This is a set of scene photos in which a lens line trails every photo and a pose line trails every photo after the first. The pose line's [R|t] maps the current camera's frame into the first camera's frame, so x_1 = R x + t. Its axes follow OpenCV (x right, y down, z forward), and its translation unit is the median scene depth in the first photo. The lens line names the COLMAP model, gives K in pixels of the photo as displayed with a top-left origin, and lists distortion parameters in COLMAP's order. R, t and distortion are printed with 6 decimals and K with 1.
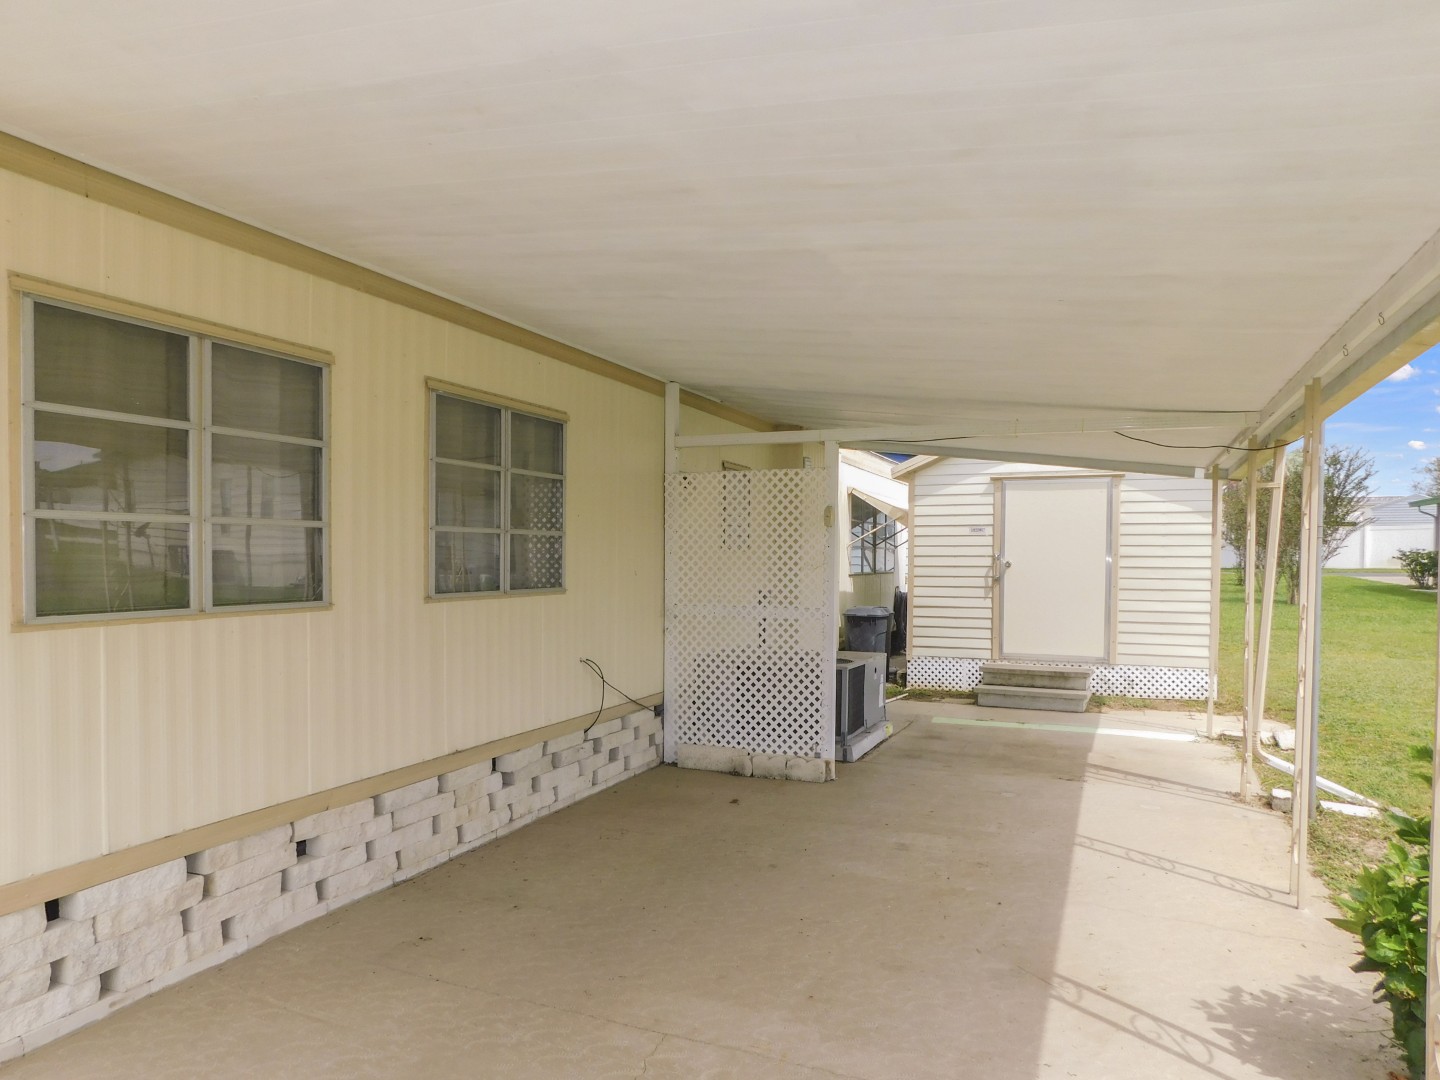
lens RADIAL K [[970.3, 0, 719.7], [0, 970.3, 581.1], [0, 0, 1]] dist [-0.071766, 0.060245]
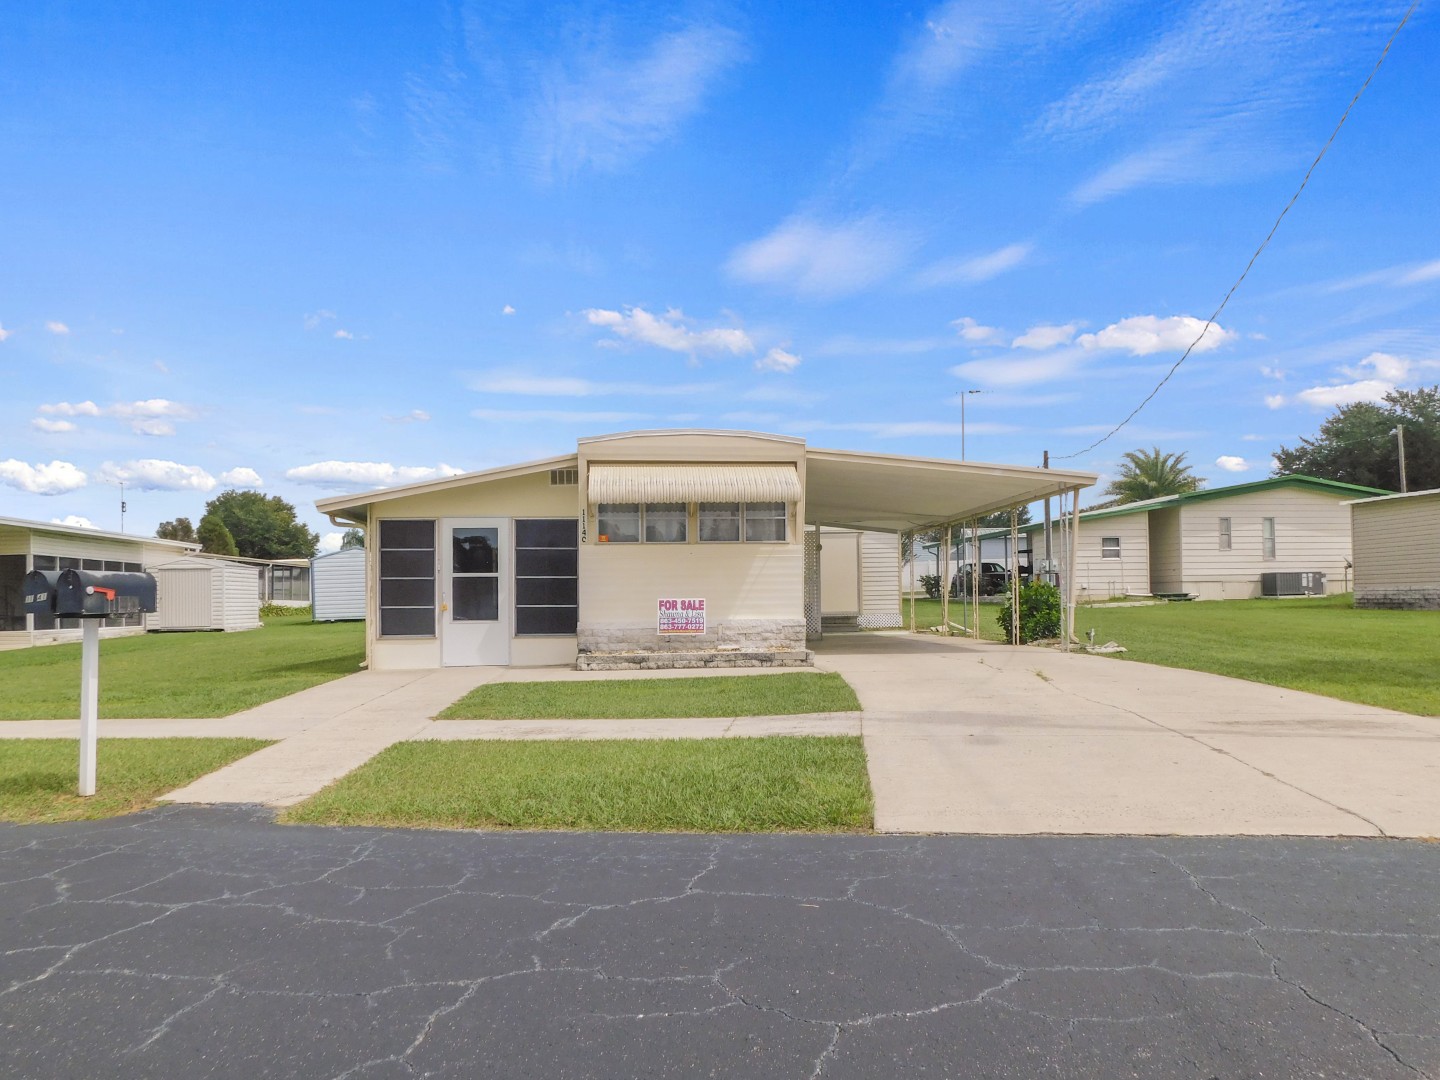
lens RADIAL K [[1016.3, 0, 720.7], [0, 1016.3, 582.4], [0, 0, 1]] dist [-0.070462, 0.064617]
pose [[0.888984, -0.010861, 0.457809, -1.040733], [0.032981, 0.998641, -0.040353, 0.102294], [-0.456748, 0.050973, 0.888135, -1.047034]]
